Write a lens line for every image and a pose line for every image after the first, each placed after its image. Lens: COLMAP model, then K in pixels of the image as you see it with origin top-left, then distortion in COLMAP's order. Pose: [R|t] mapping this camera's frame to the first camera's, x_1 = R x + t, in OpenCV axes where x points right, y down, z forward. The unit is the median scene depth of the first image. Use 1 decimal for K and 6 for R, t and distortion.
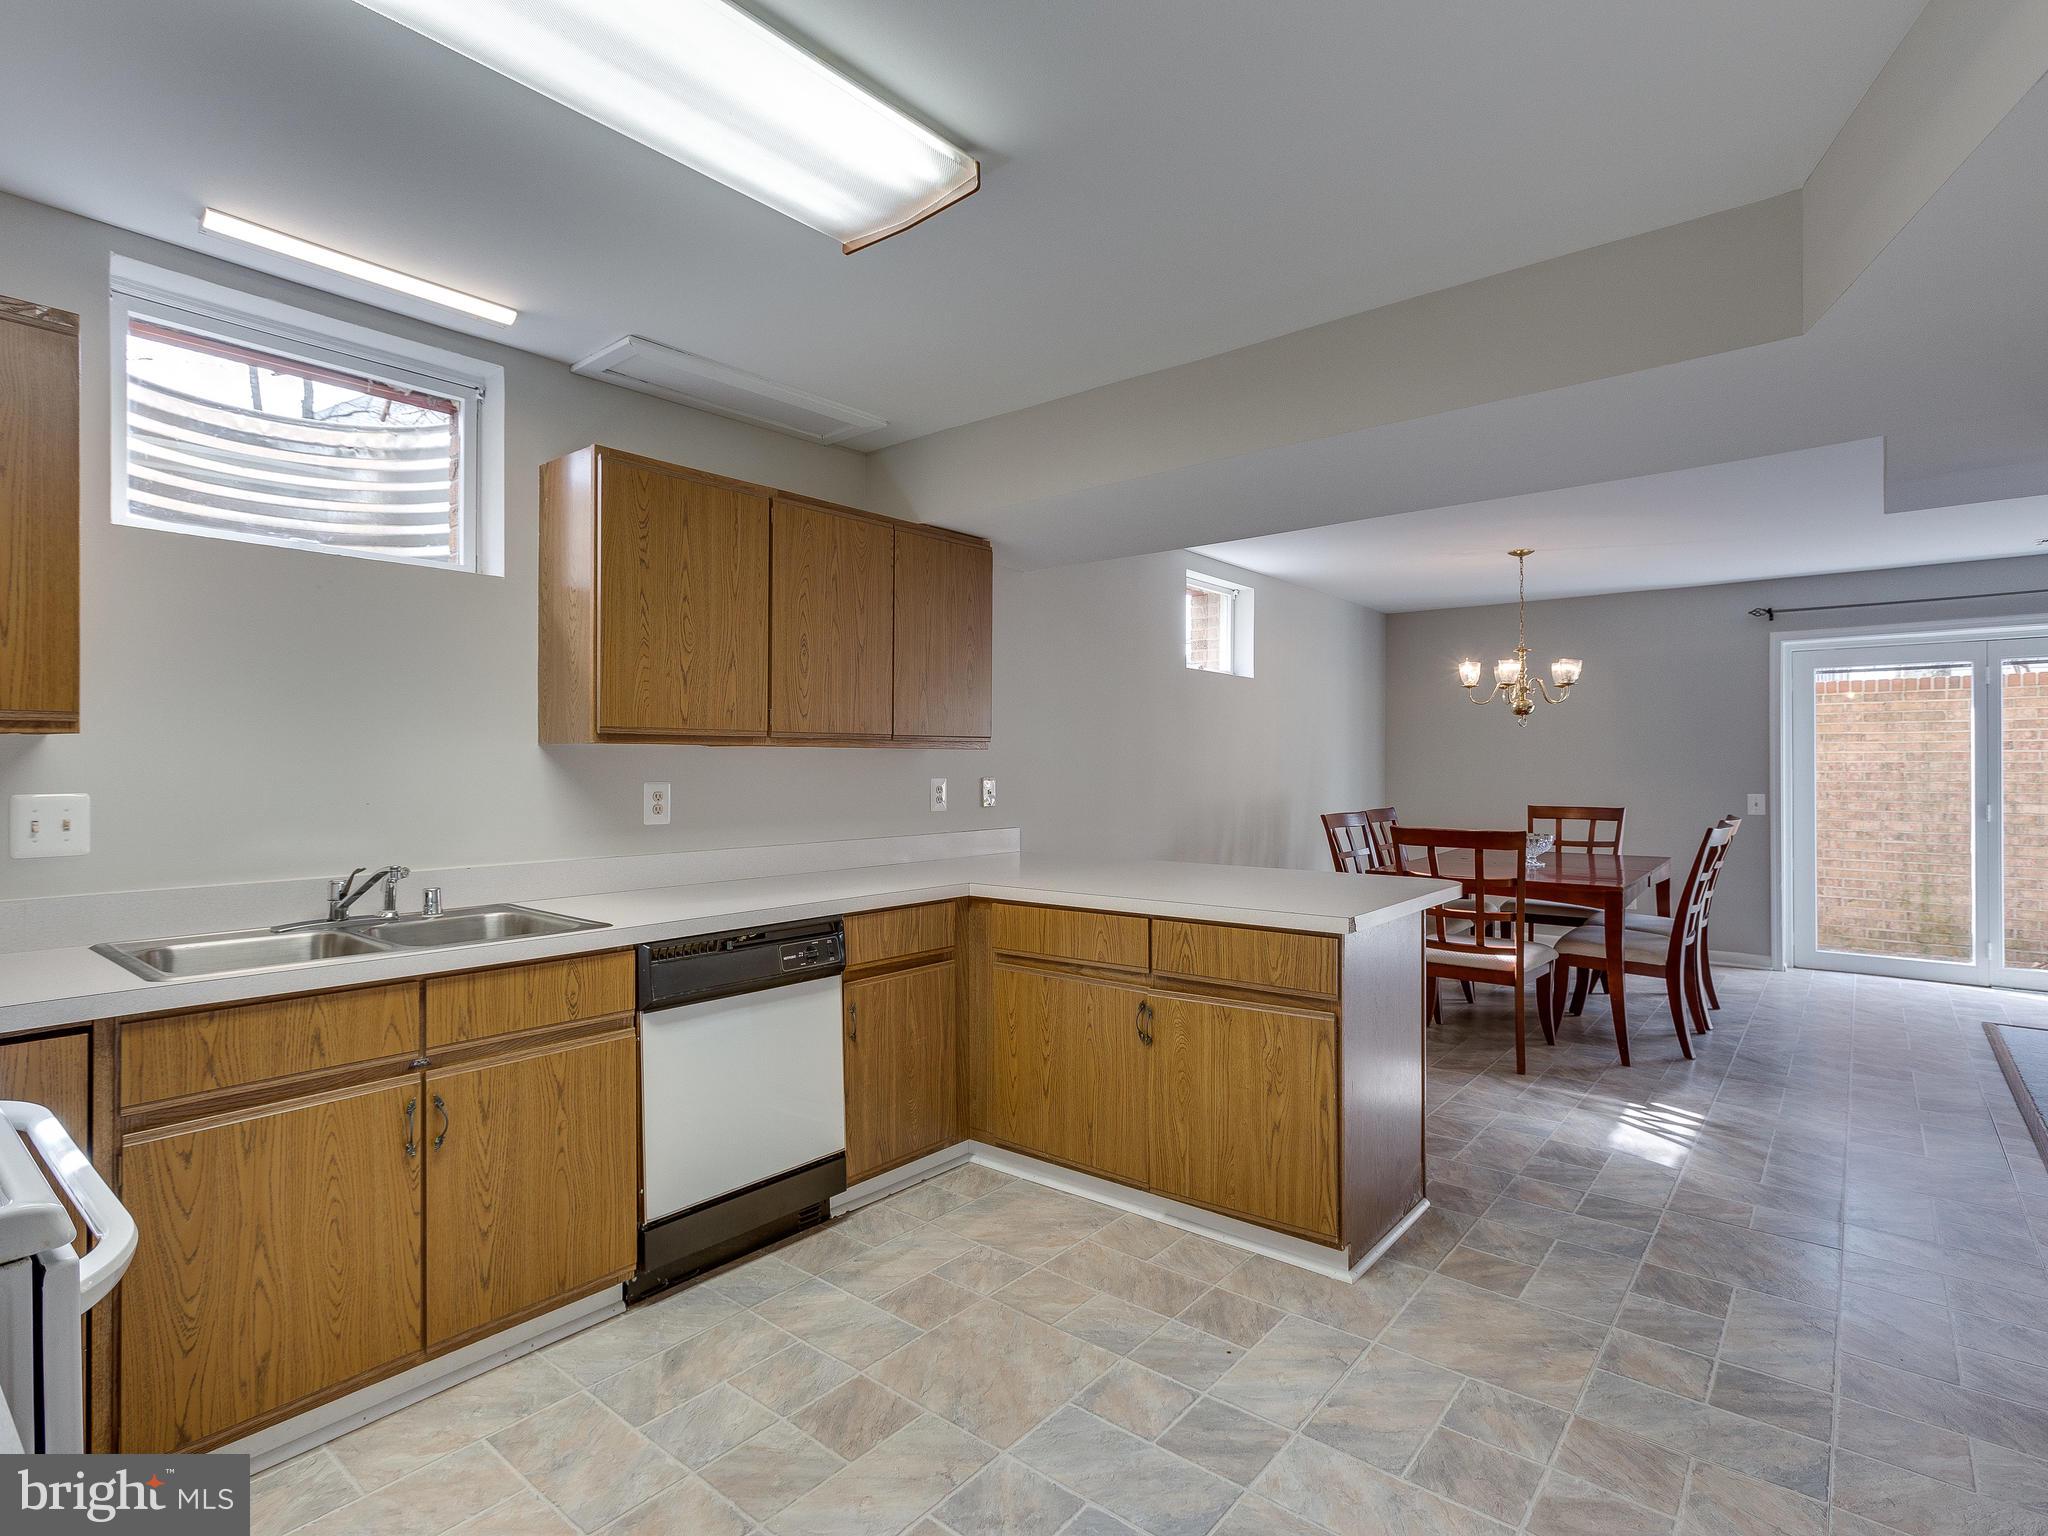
lens RADIAL K [[1032.7, 0, 1017.8], [0, 1032.7, 787.6], [0, 0, 1]] dist [-0.026759, 0.016874]
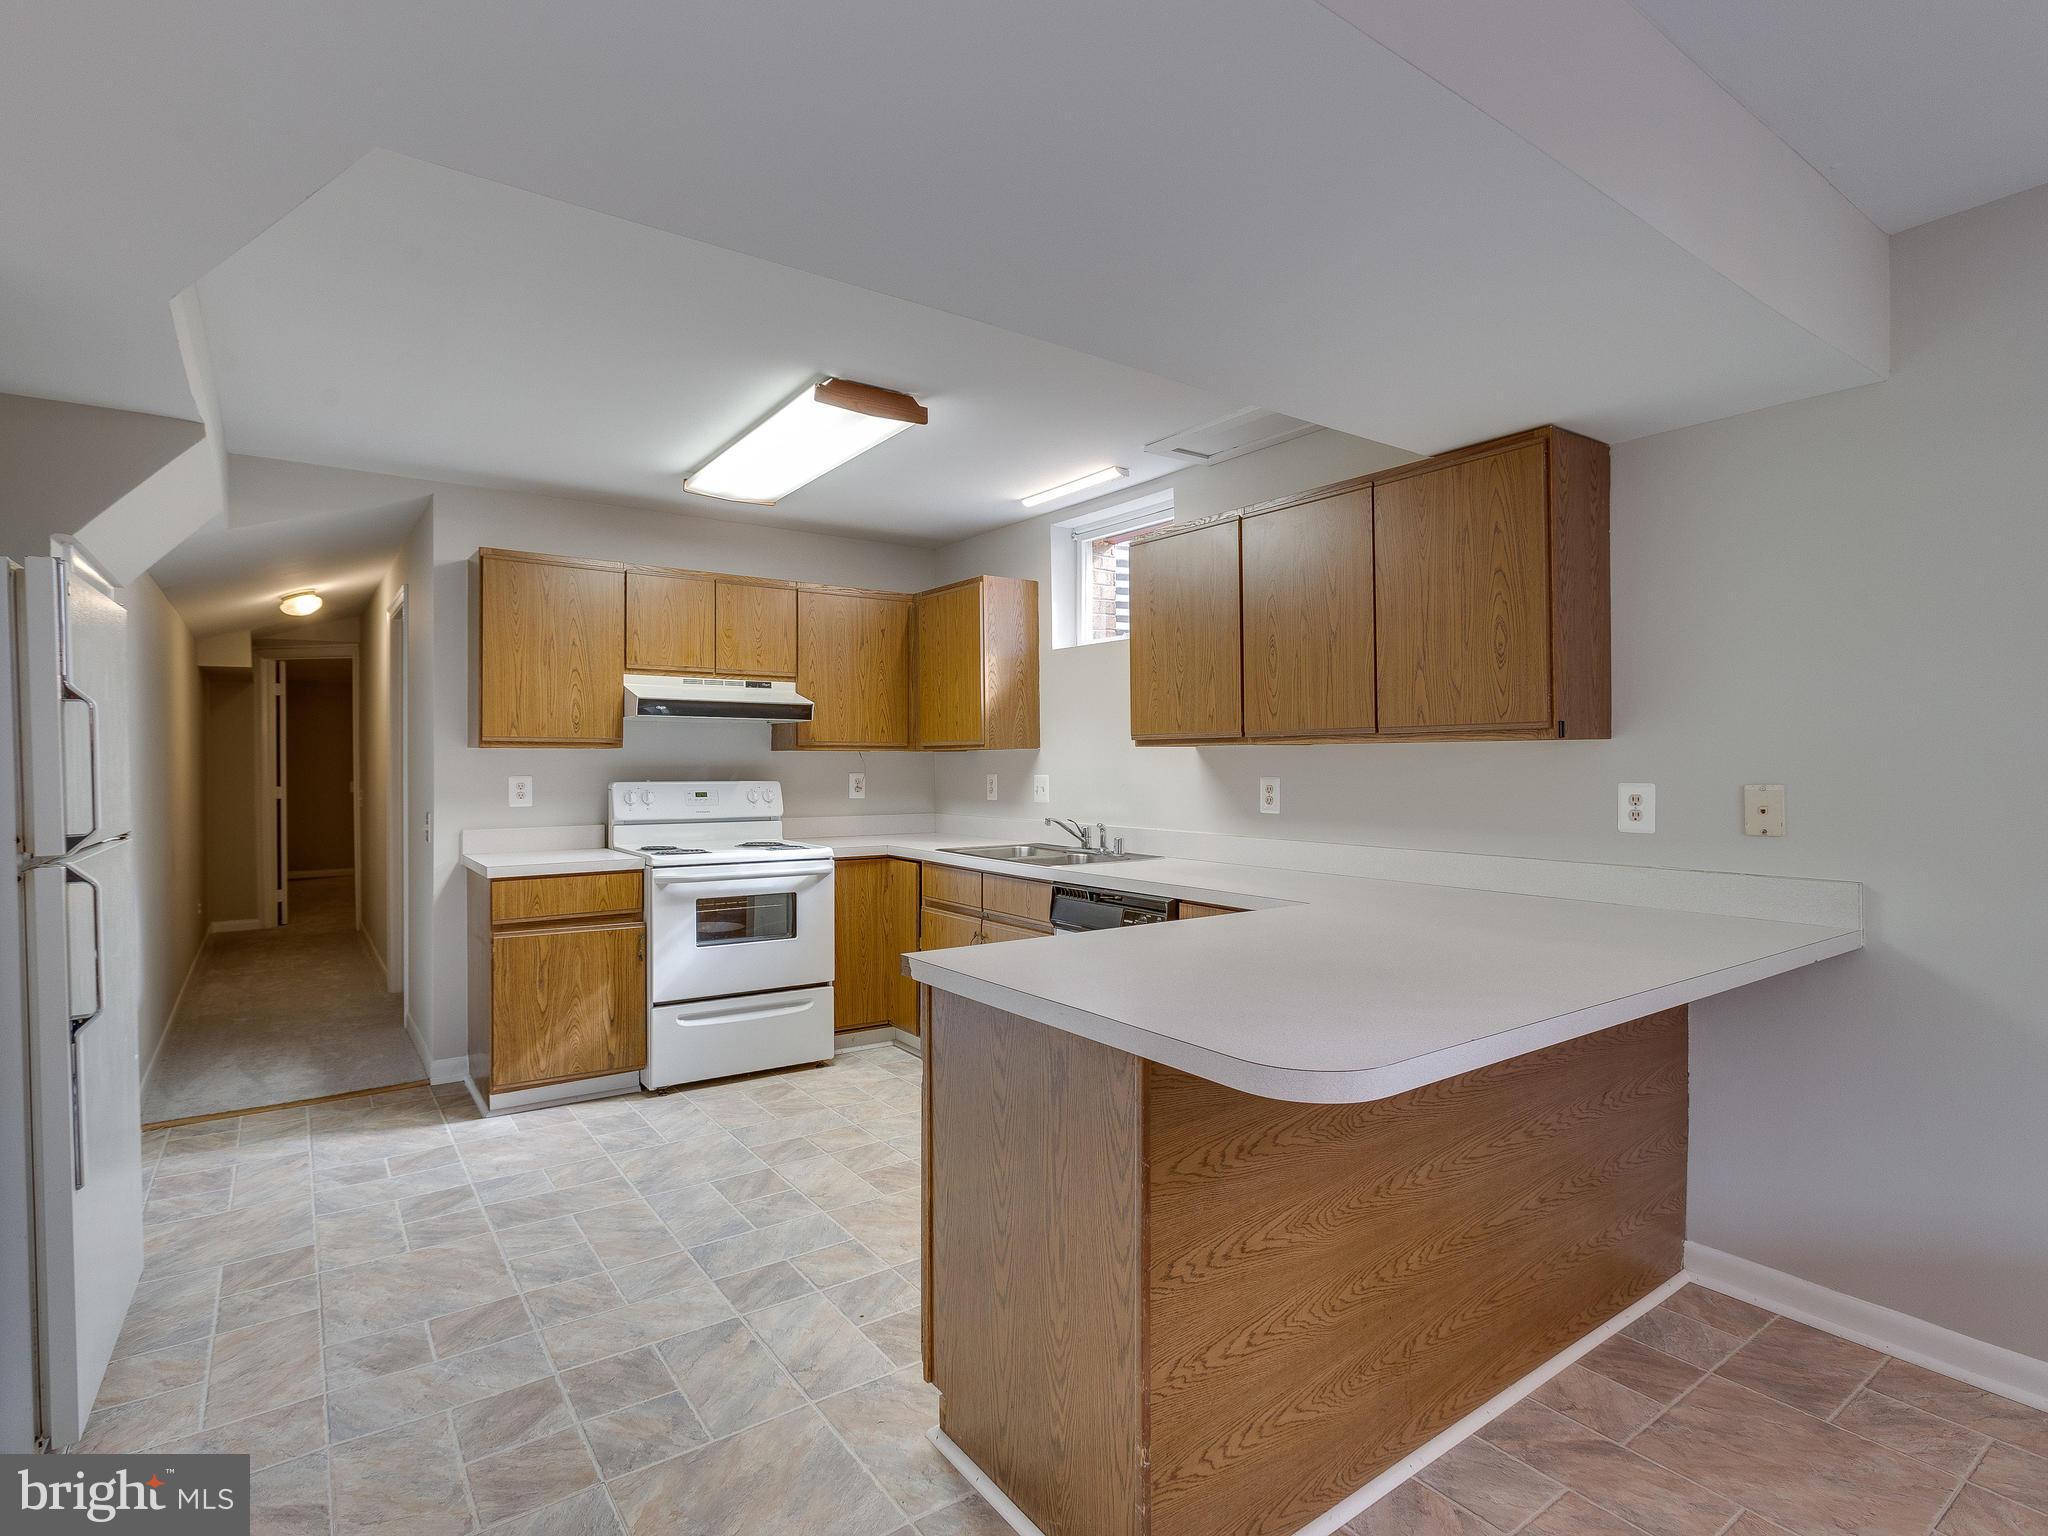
lens RADIAL K [[1032.7, 0, 1017.8], [0, 1032.7, 787.6], [0, 0, 1]] dist [-0.026759, 0.016874]
pose [[-0.257853, 0.023731, -0.965893, 1.342748], [-0.021380, 0.999313, 0.030259, -0.035862], [0.965948, 0.028453, -0.257169, 1.611657]]
